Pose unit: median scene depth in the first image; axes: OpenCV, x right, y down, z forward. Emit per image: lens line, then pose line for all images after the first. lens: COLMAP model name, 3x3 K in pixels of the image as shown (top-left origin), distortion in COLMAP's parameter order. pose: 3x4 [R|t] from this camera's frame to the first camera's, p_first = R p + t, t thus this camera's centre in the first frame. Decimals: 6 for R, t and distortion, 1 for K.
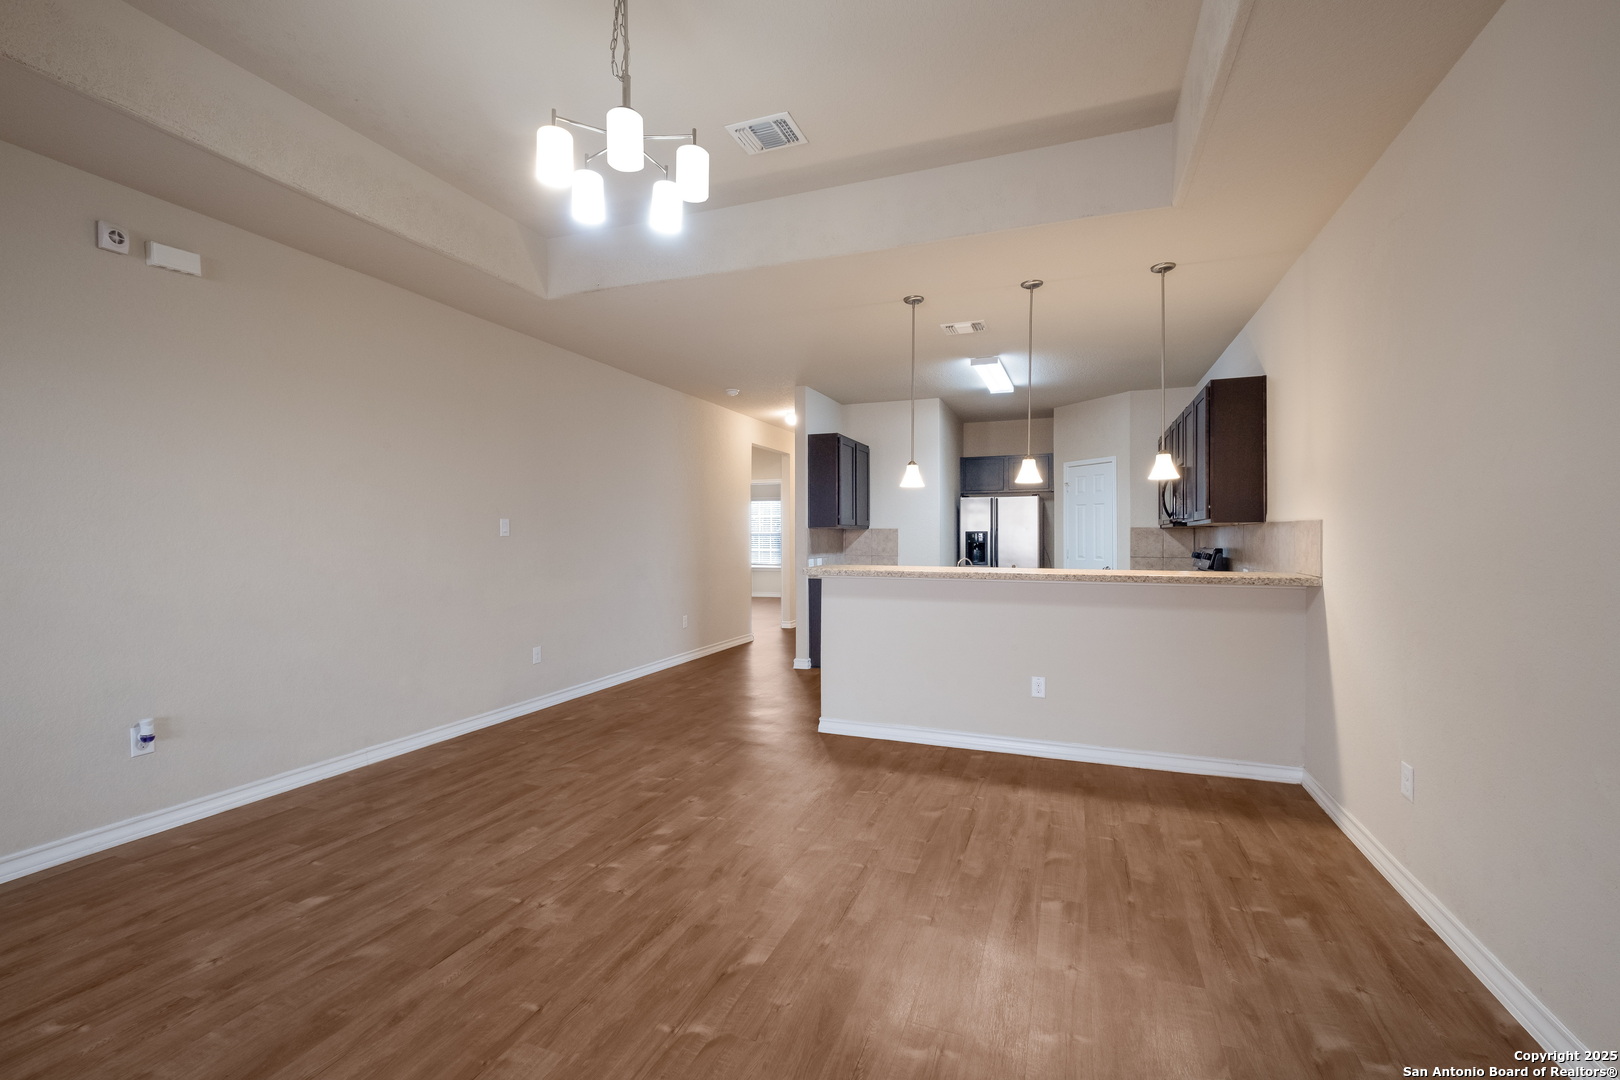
lens RADIAL K [[708.7, 0, 812.2], [0, 708.7, 533.1], [0, 0, 1]] dist [0.003295, -0.001774]
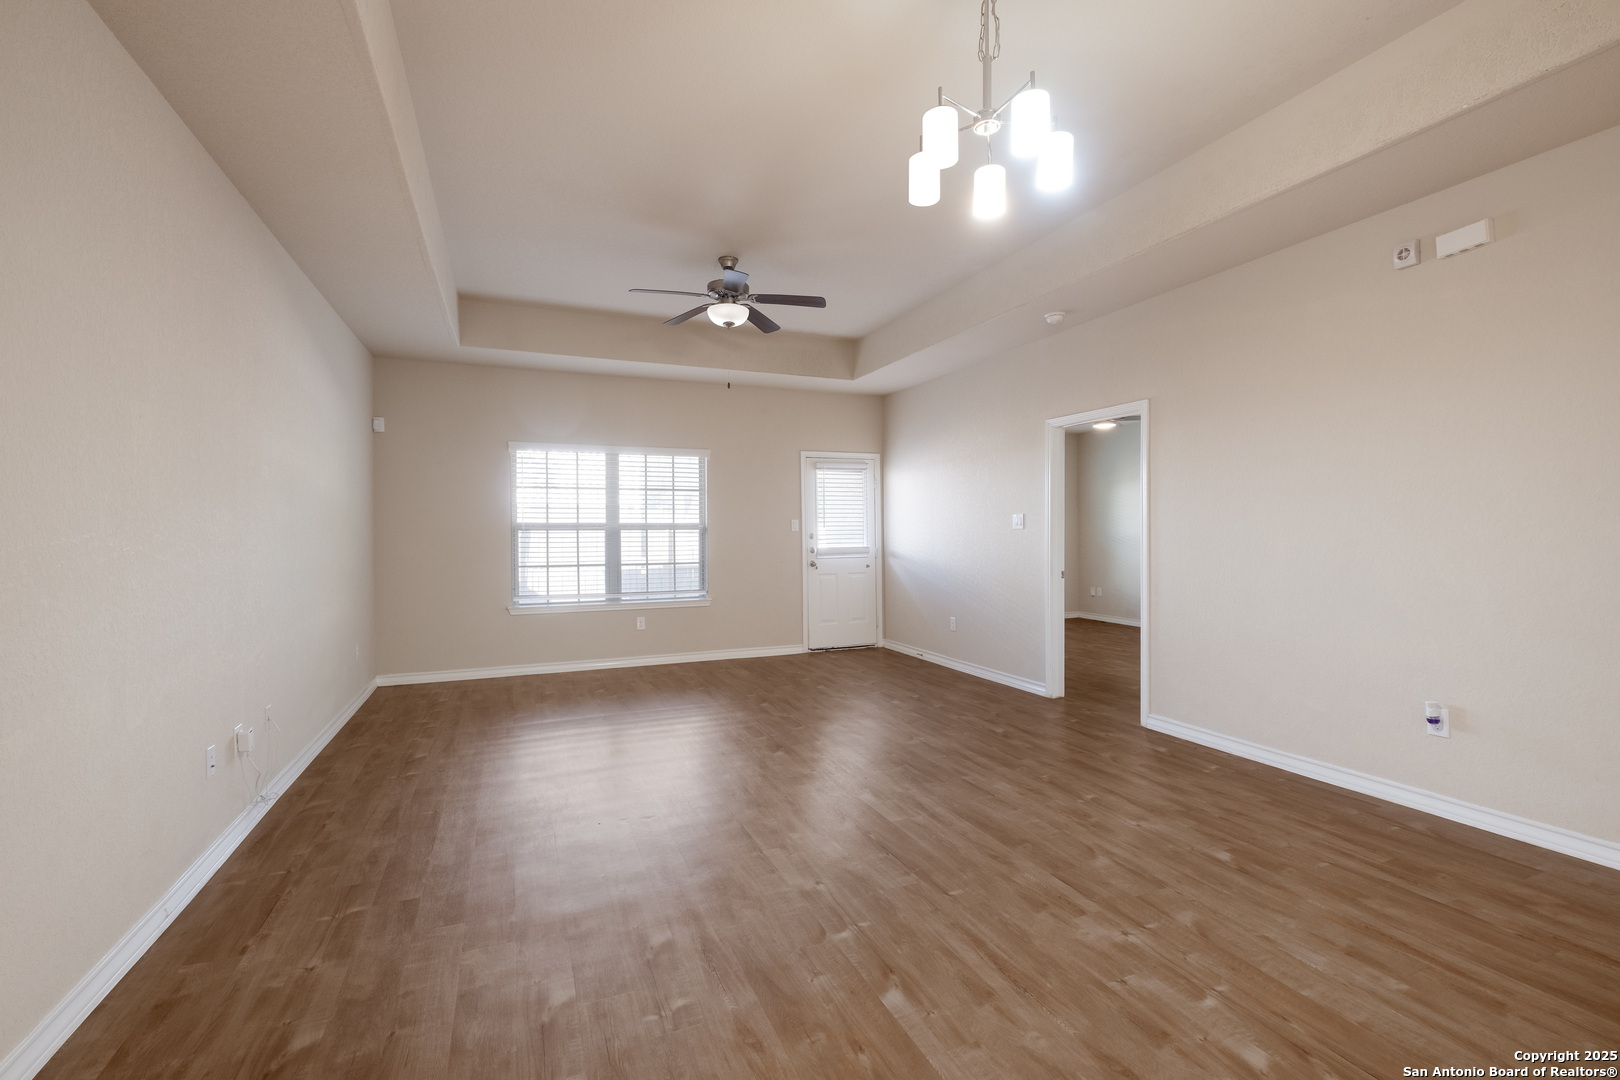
lens RADIAL K [[708.7, 0, 813.7], [0, 708.7, 540.3], [0, 0, 1]] dist [0.003295, -0.001774]
pose [[-0.726666, 0.013274, -0.686863, 0.385066], [0.010778, 0.999911, 0.007920, 0.006359], [0.686906, -0.001648, -0.726744, 1.010092]]
